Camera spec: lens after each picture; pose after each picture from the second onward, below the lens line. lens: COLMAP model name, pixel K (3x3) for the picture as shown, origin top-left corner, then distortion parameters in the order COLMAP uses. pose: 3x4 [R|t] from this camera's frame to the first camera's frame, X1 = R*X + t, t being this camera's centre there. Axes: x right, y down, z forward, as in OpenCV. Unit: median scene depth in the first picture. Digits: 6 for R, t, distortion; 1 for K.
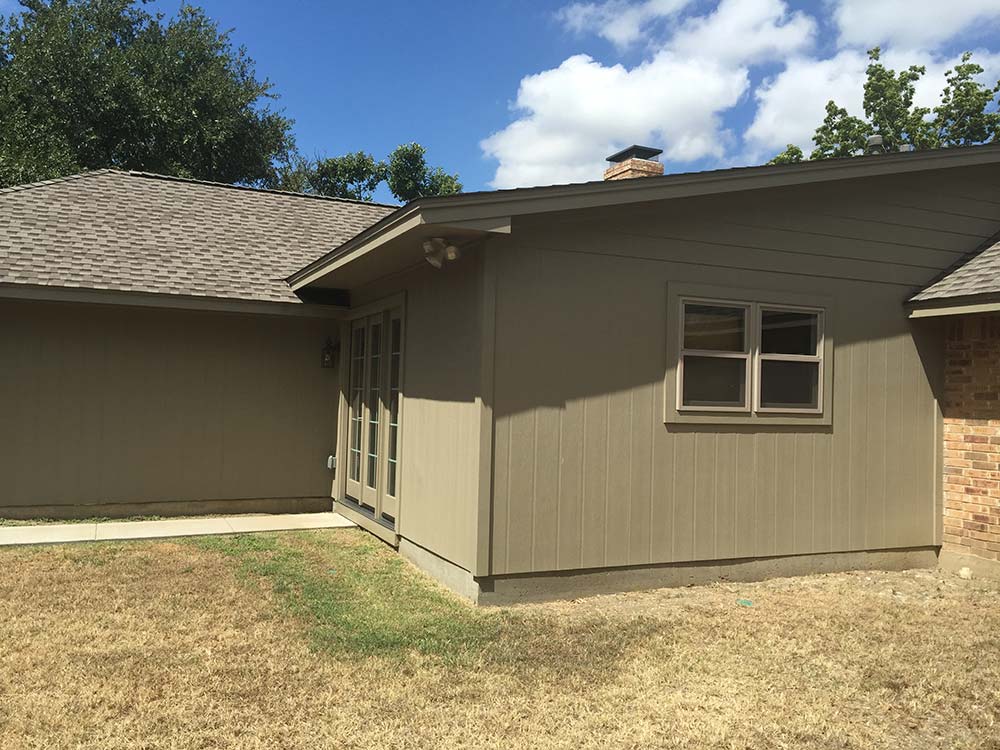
lens RADIAL K [[852.6, 0, 500.1], [0, 852.6, 378.2], [0, 0, 1]] dist [0.038838, -0.025229]
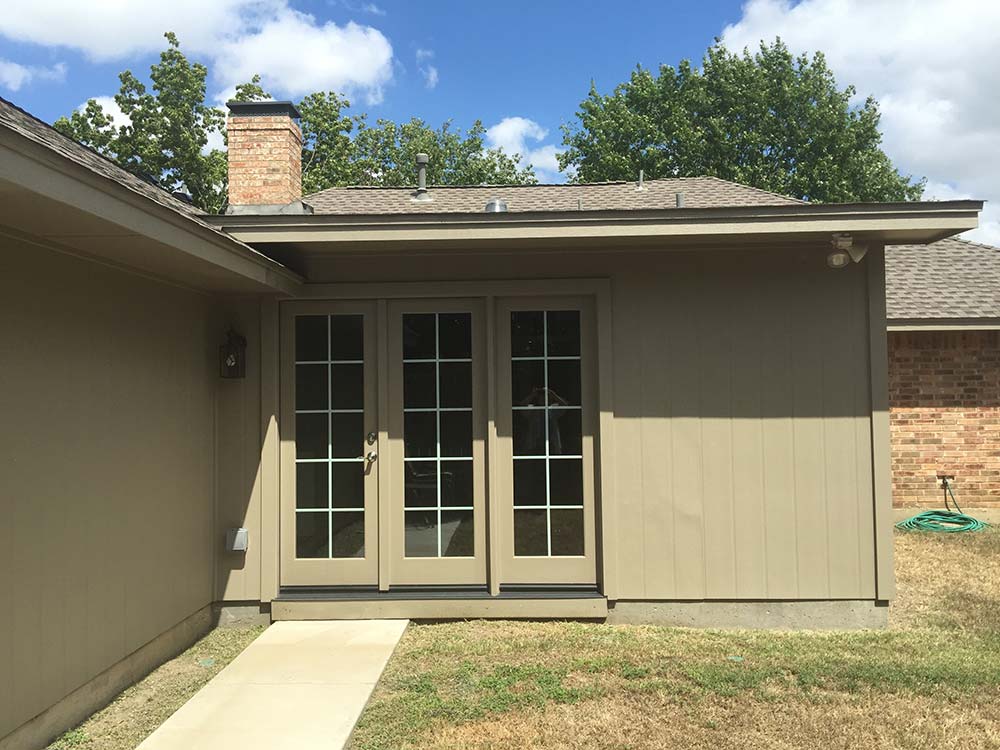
lens RADIAL K [[852.6, 0, 505.6], [0, 852.6, 366.4], [0, 0, 1]] dist [0.038838, -0.025229]
pose [[0.442663, -0.006944, 0.896661, -0.833158], [0.009538, 0.999950, 0.003035, -0.026144], [-0.896637, 0.007208, 0.442707, 0.746617]]
